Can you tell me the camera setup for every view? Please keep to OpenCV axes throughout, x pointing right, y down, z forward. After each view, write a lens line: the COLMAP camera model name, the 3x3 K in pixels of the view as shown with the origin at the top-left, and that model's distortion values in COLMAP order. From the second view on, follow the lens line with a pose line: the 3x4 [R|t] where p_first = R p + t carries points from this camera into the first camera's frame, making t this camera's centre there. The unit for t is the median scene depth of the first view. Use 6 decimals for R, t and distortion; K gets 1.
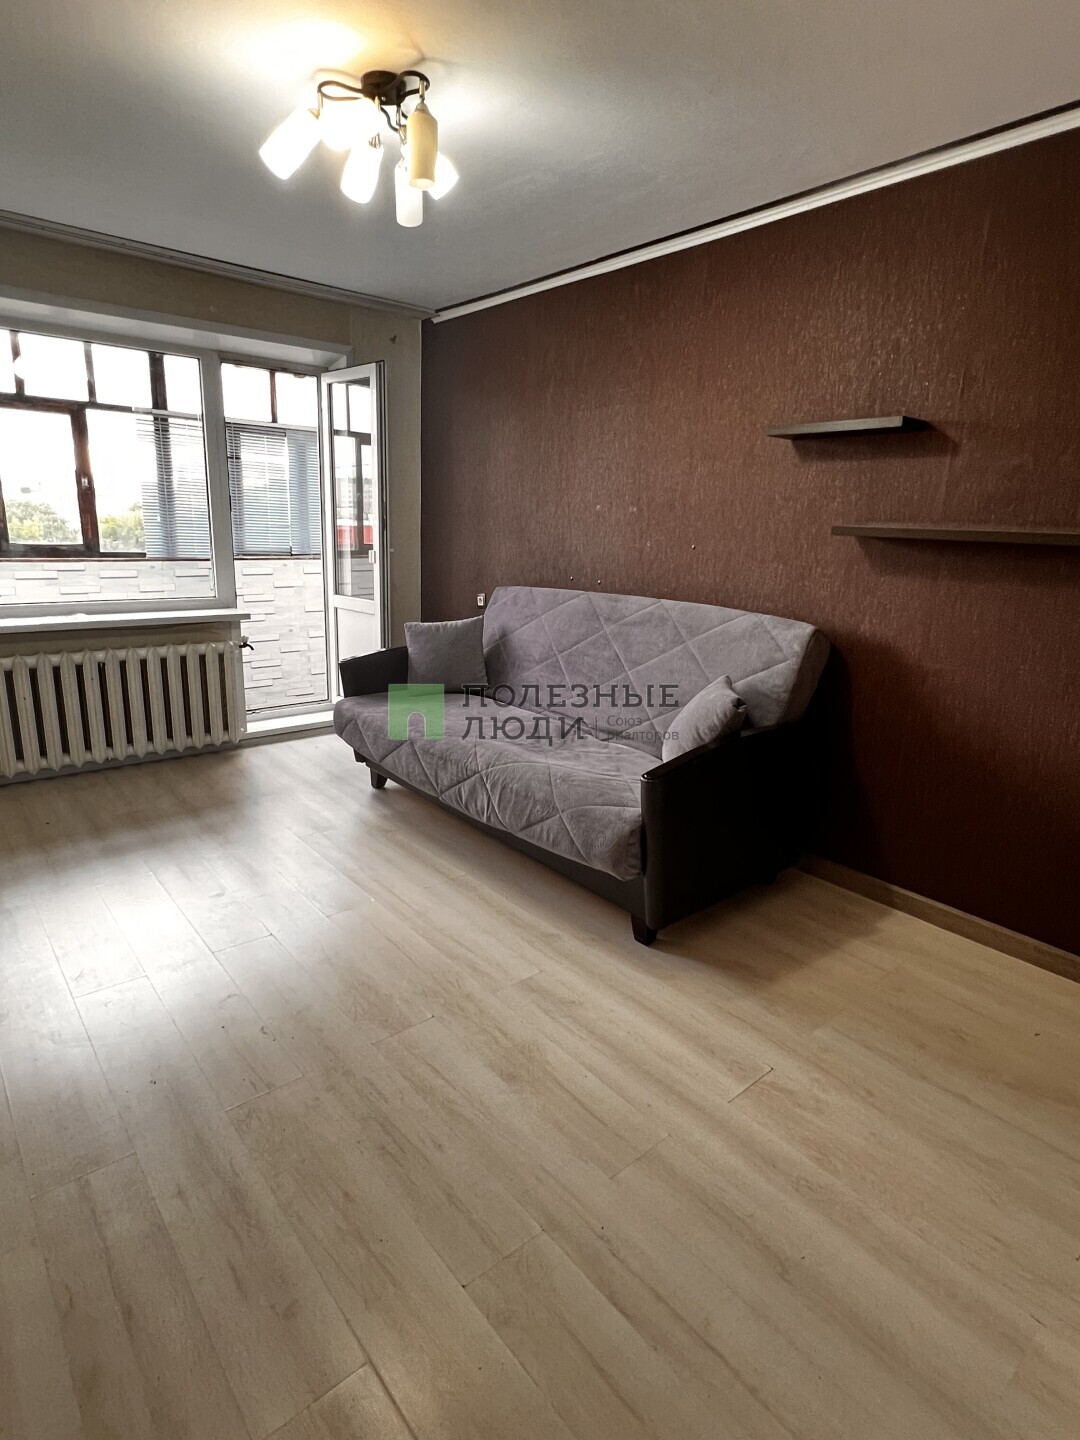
lens RADIAL K [[773.8, 0, 529.5], [0, 773.8, 716.7], [0, 0, 1]] dist [0.004598, -0.001632]
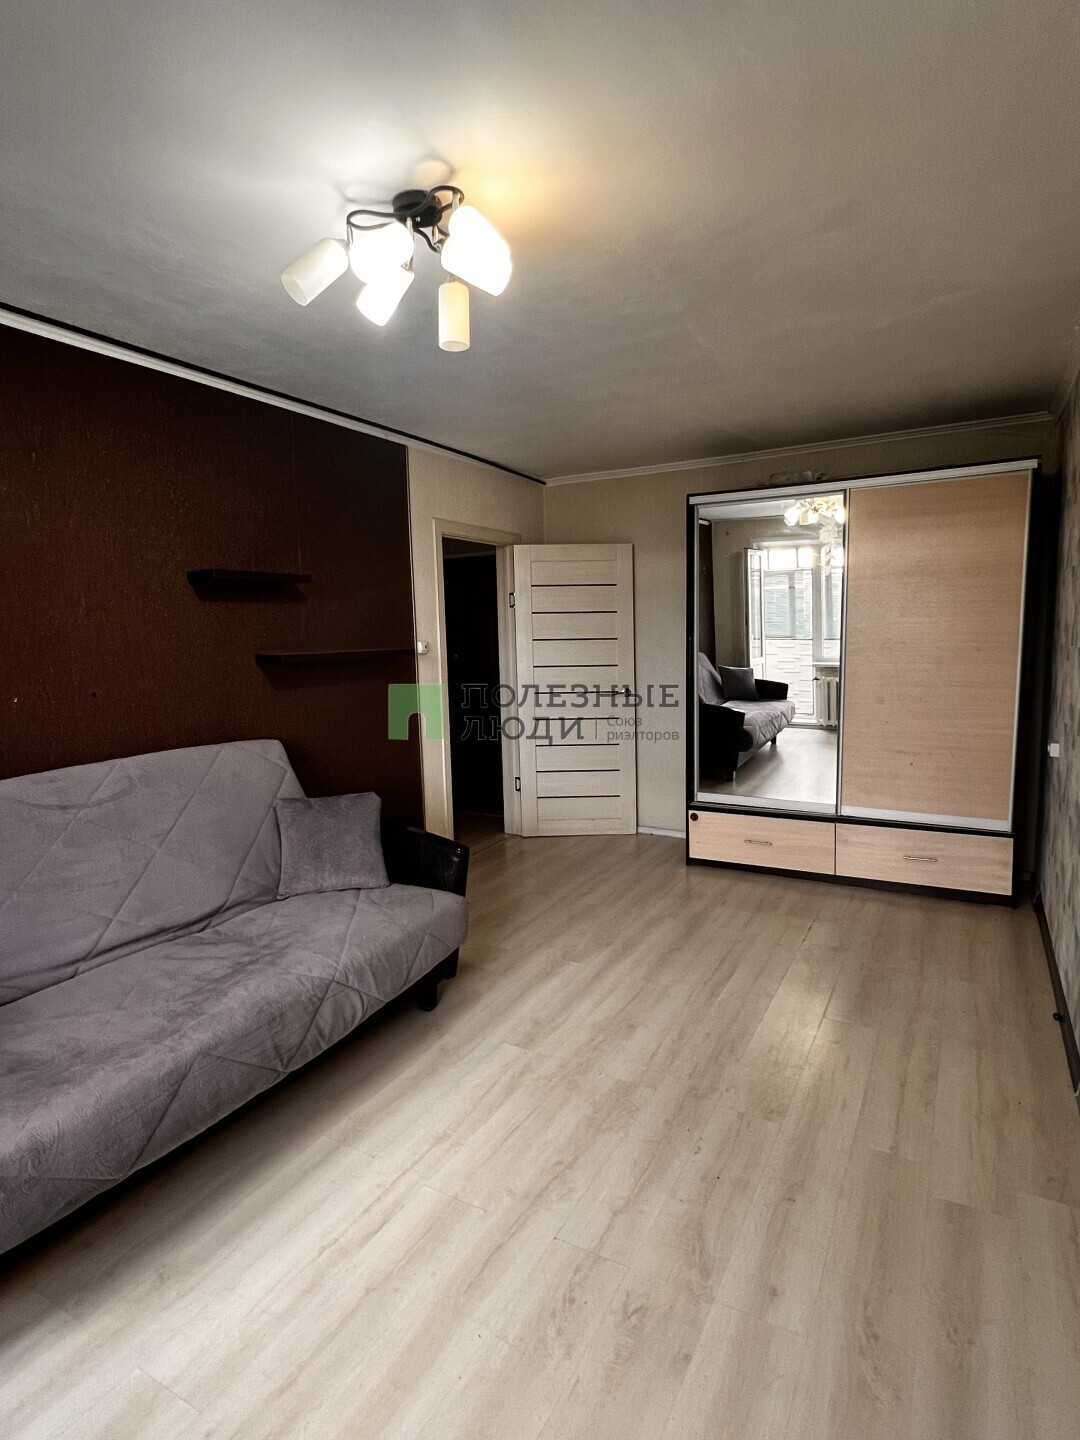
lens RADIAL K [[773.8, 0, 534.8], [0, 773.8, 717.3], [0, 0, 1]] dist [0.004598, -0.001632]
pose [[-0.363421, -0.120084, 0.923853, -0.647107], [0.249340, 0.942944, 0.220650, -0.235182], [-0.897638, 0.310543, -0.312743, 0.757299]]
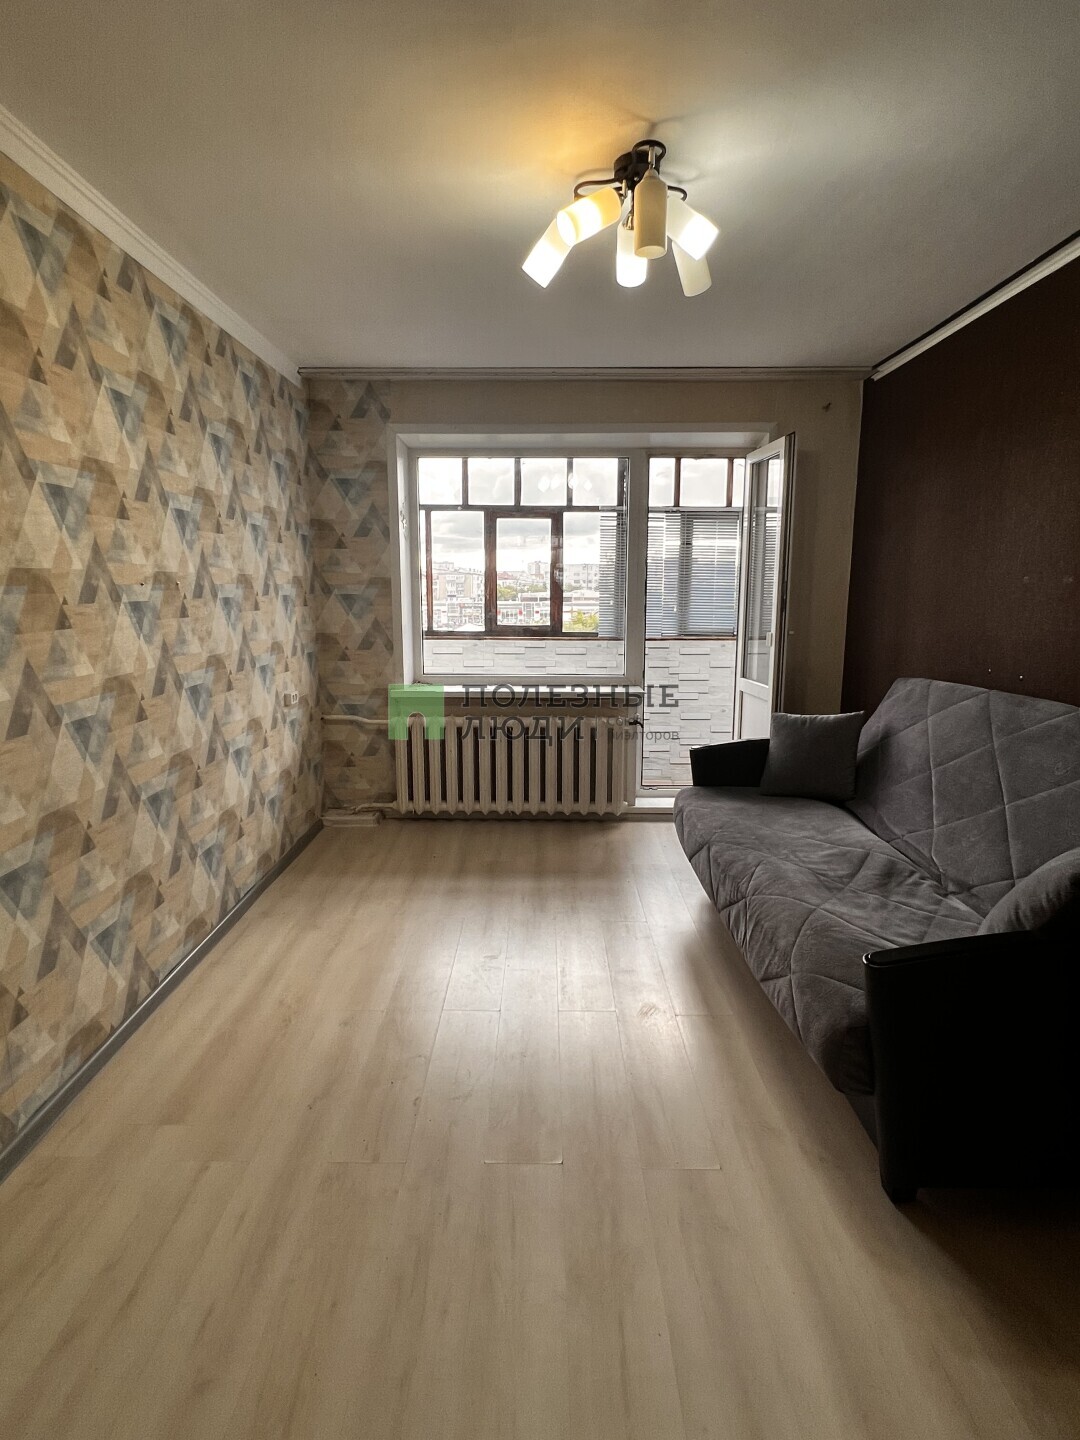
lens RADIAL K [[773.8, 0, 528.9], [0, 773.8, 715.1], [0, 0, 1]] dist [0.004598, -0.001632]
pose [[0.756588, 0.078129, -0.649207, 0.219404], [-0.143009, 0.988572, -0.047693, -0.037610], [0.638062, 0.128926, 0.759115, 0.148000]]
